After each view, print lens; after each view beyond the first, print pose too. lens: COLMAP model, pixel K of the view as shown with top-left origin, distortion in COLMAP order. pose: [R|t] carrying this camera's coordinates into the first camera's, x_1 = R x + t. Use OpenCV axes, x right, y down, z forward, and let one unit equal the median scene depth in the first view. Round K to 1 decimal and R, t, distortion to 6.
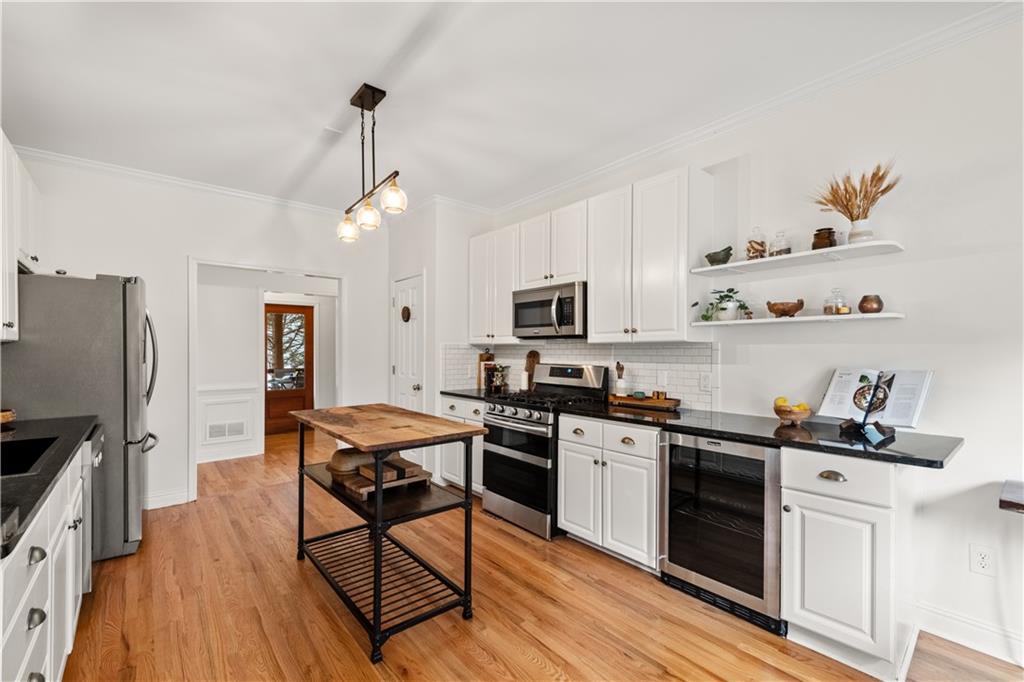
lens RADIAL K [[439.0, 0, 513.8], [0, 439.0, 349.7], [0, 0, 1]] dist [0.000377, 0.000012]
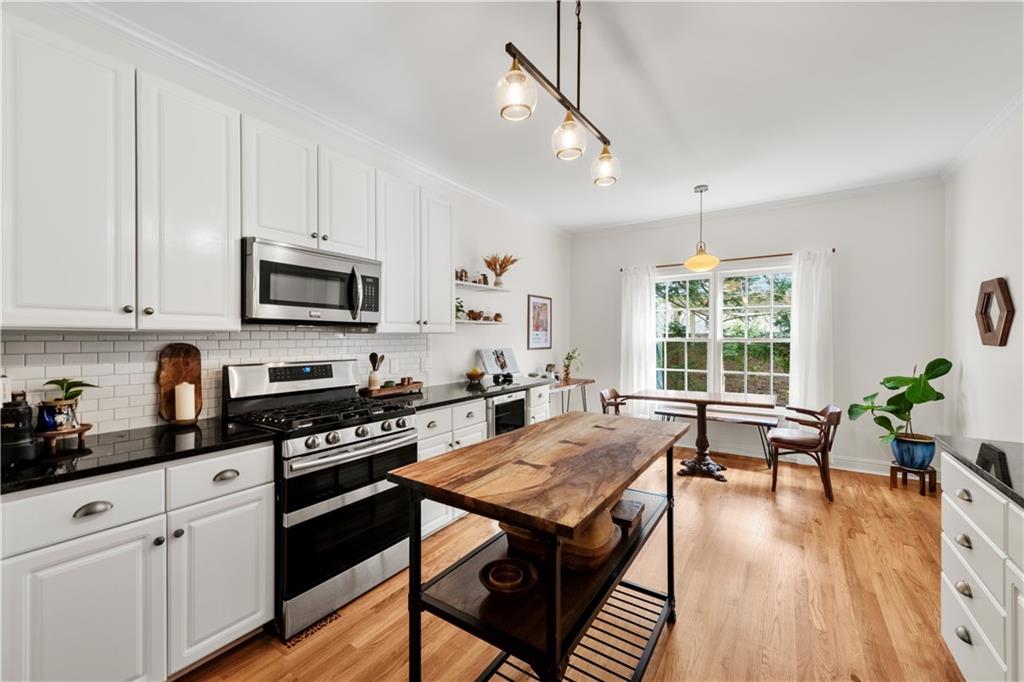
lens RADIAL K [[415.0, 0, 509.4], [0, 415.0, 337.4], [0, 0, 1]] dist [0.018435, -0.001675]
pose [[-0.283828, 0.000184, 0.958875, -0.670714], [0.000071, 1.000000, -0.000171, -0.005948], [-0.958875, 0.000019, -0.283828, 0.948290]]
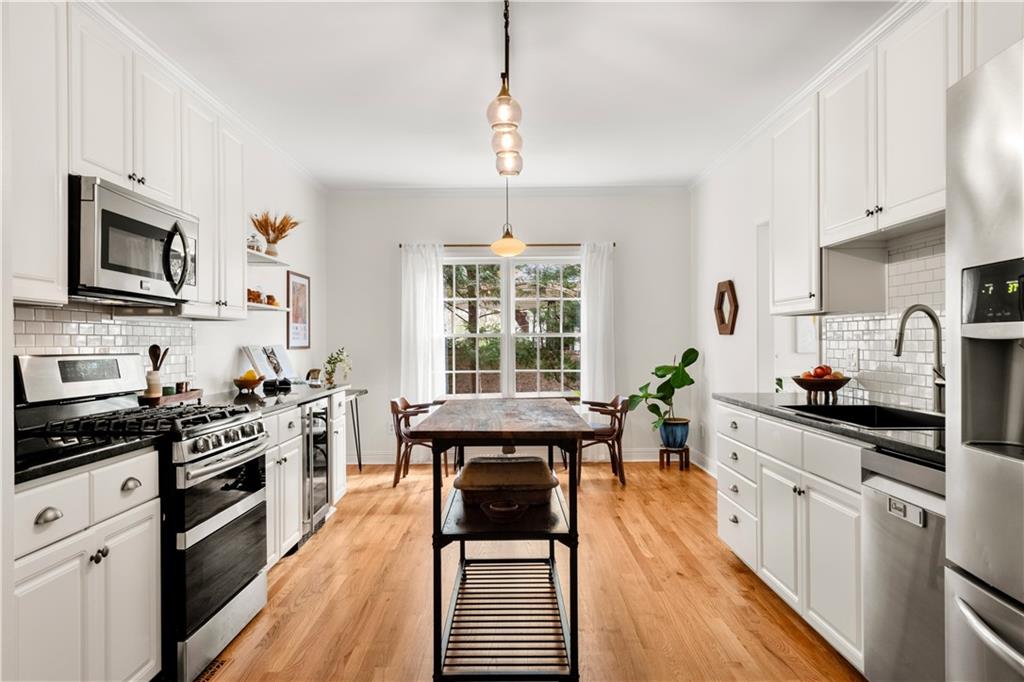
lens RADIAL K [[685.0, 0, 509.7], [0, 685.0, 339.9], [0, 0, 1]] dist [0.072310, -0.001397]
pose [[-0.774220, 0.011323, 0.632815, -0.799690], [0.008415, 0.999936, -0.007596, 0.031662], [-0.632860, -0.000555, -0.774266, 1.439359]]
